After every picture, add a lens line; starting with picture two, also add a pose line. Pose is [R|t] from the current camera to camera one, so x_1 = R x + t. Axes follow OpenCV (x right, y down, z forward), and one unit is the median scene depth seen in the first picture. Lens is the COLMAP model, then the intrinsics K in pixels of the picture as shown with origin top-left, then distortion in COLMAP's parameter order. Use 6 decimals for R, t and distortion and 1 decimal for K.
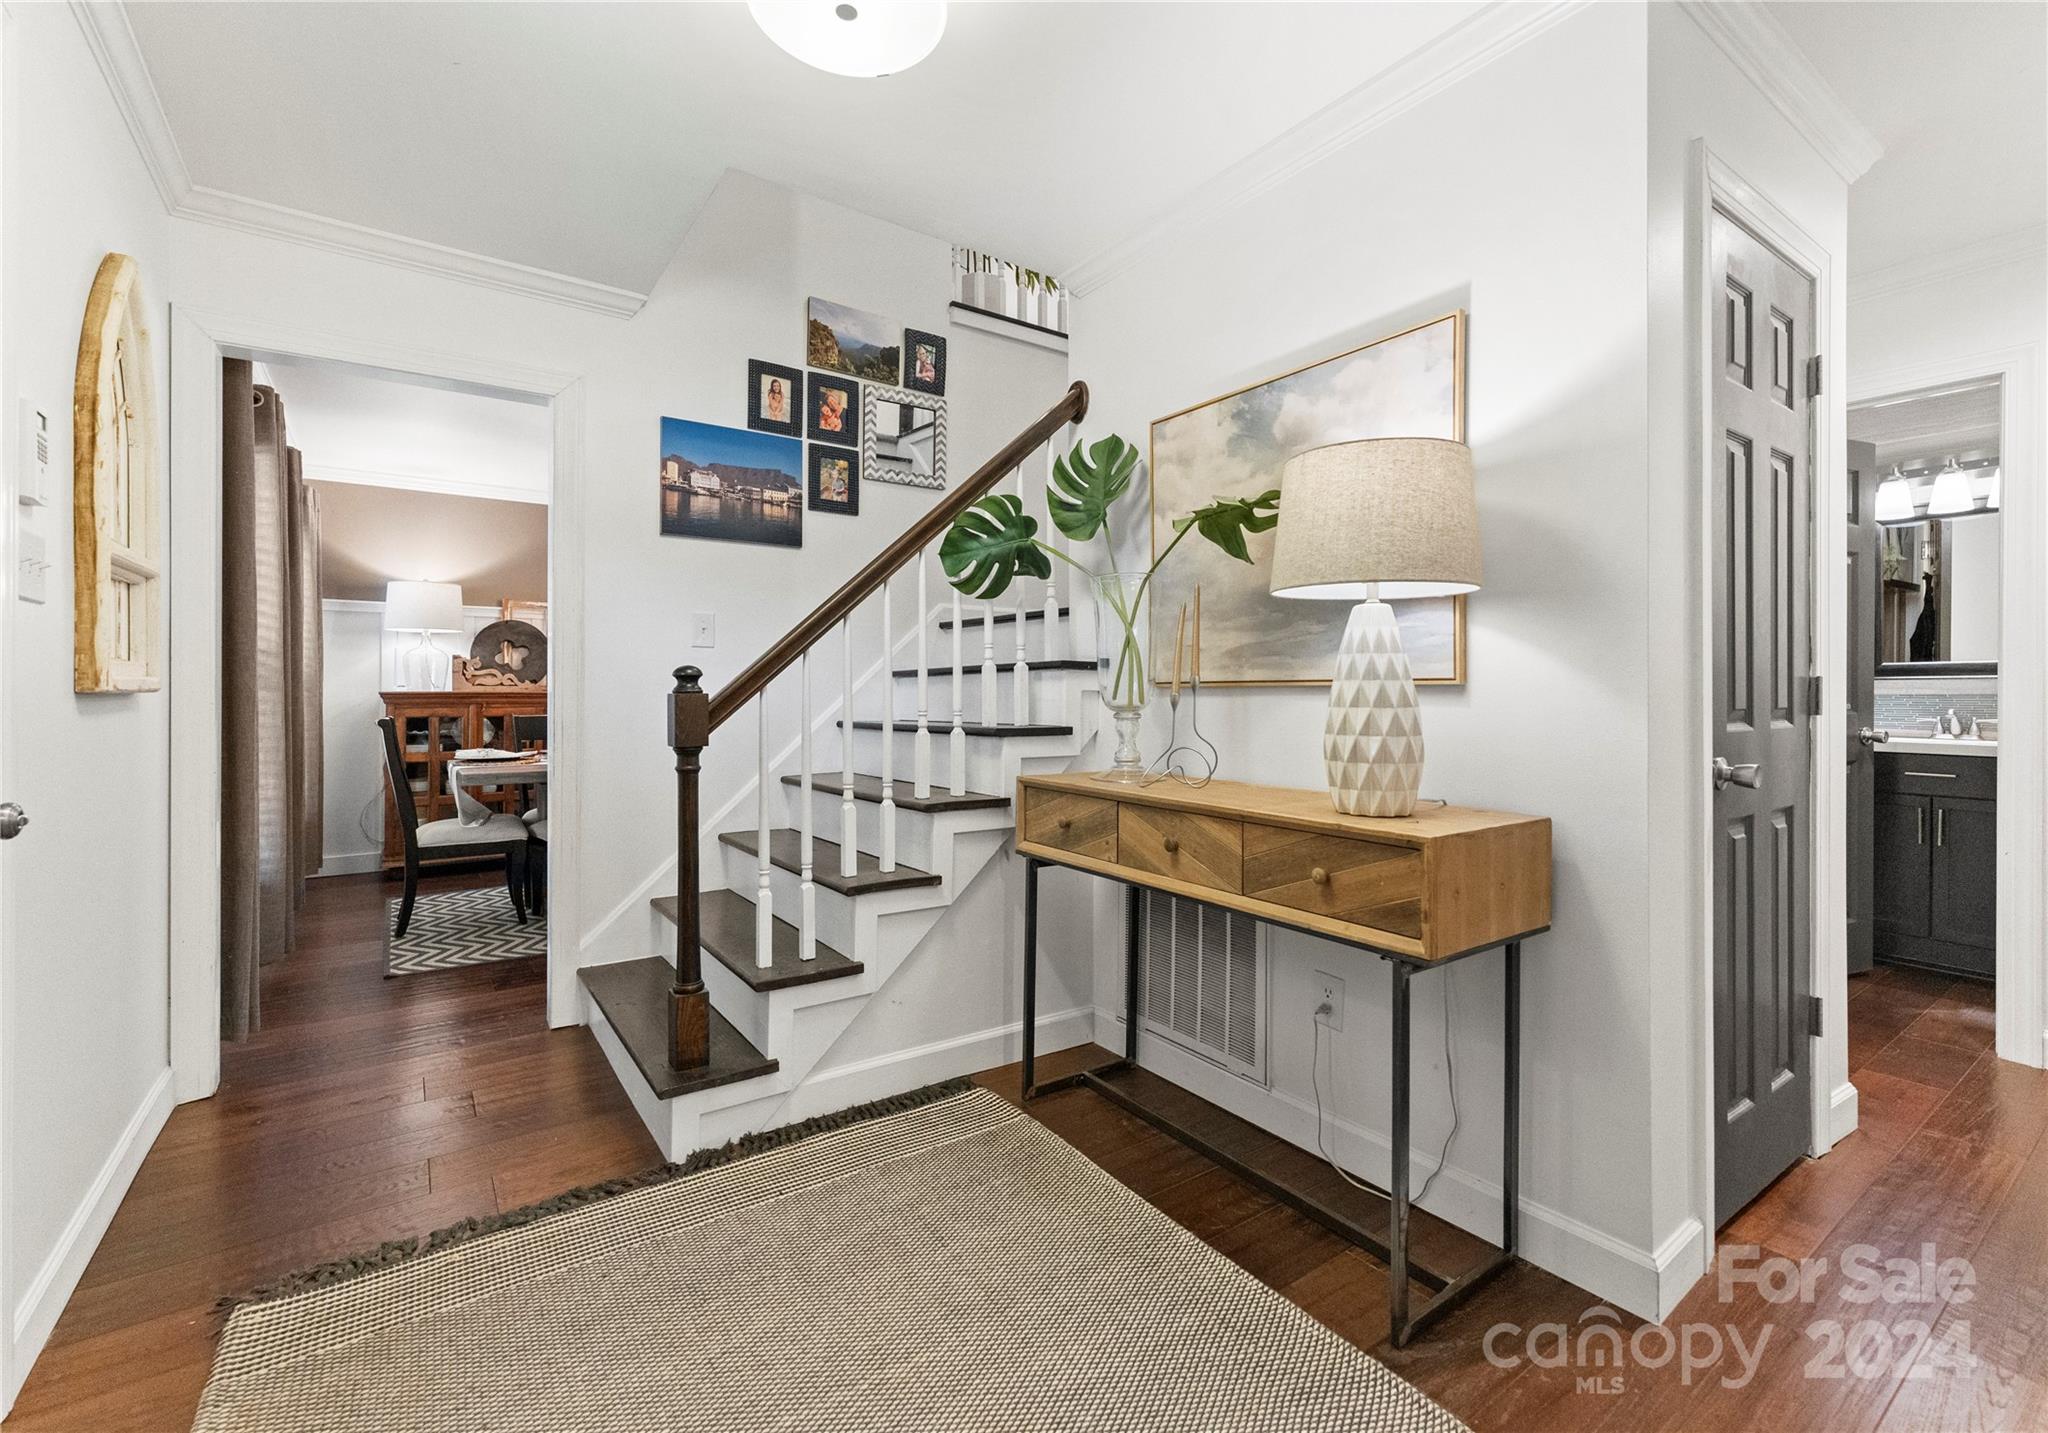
lens RADIAL K [[885.5, 0, 1015.8], [0, 885.5, 700.8], [0, 0, 1]] dist [-0.000675, 0.001163]
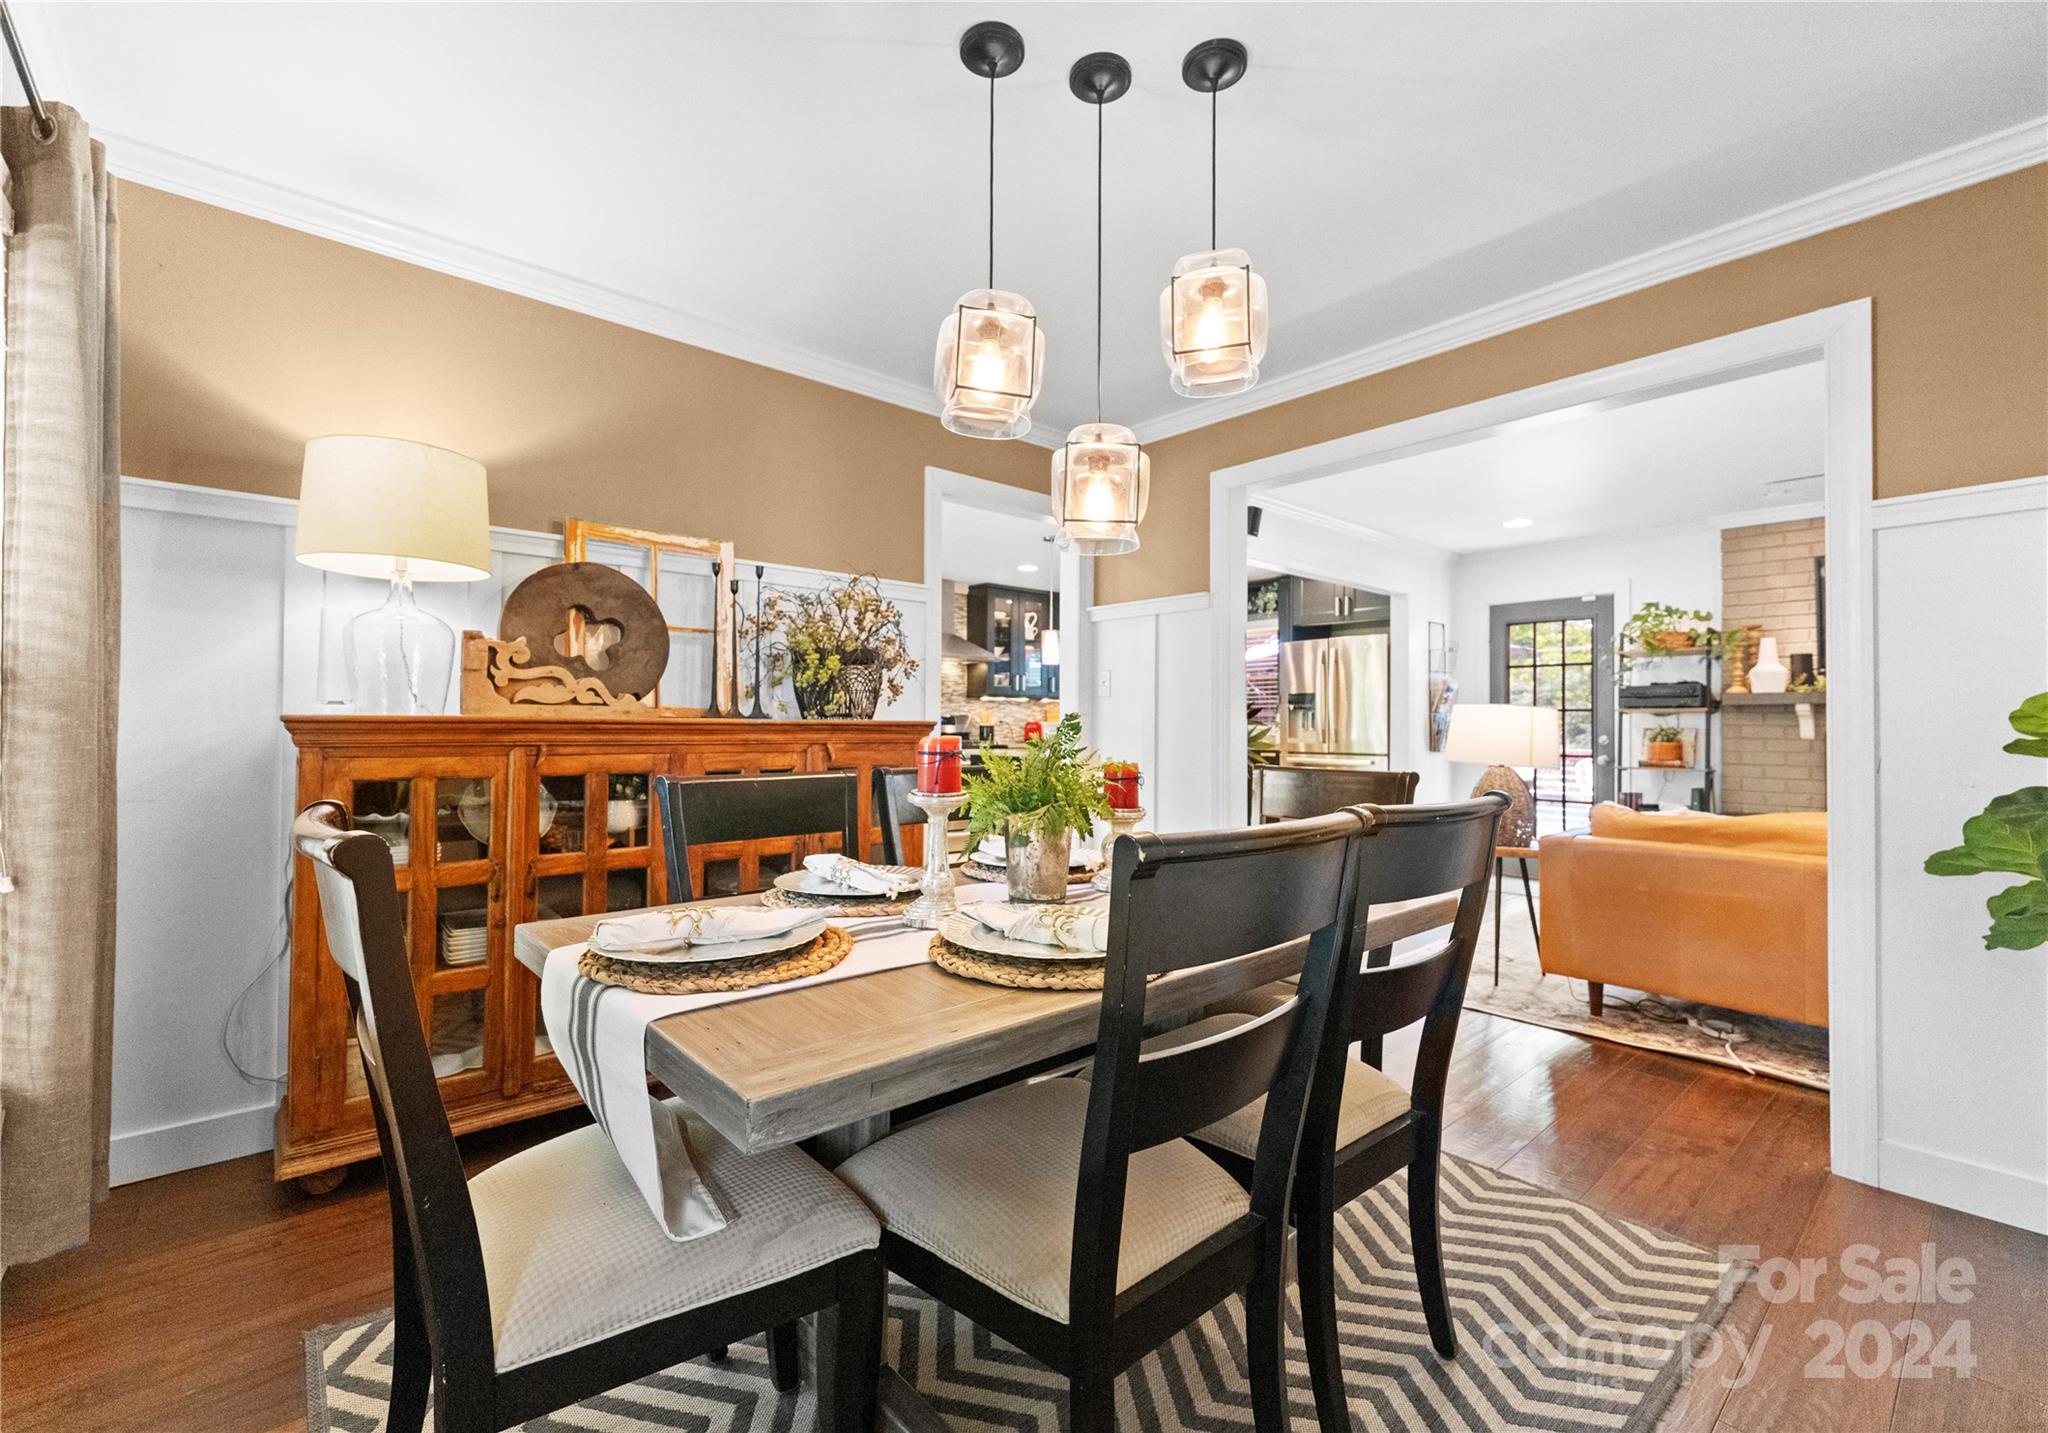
lens RADIAL K [[885.5, 0, 1027.3], [0, 885.5, 722.4], [0, 0, 1]] dist [-0.000675, 0.001163]
pose [[0.995659, 0.009401, 0.092601, -0.401428], [-0.008398, 0.999902, -0.011214, -0.004966], [-0.092697, 0.010388, 0.995640, 0.545584]]
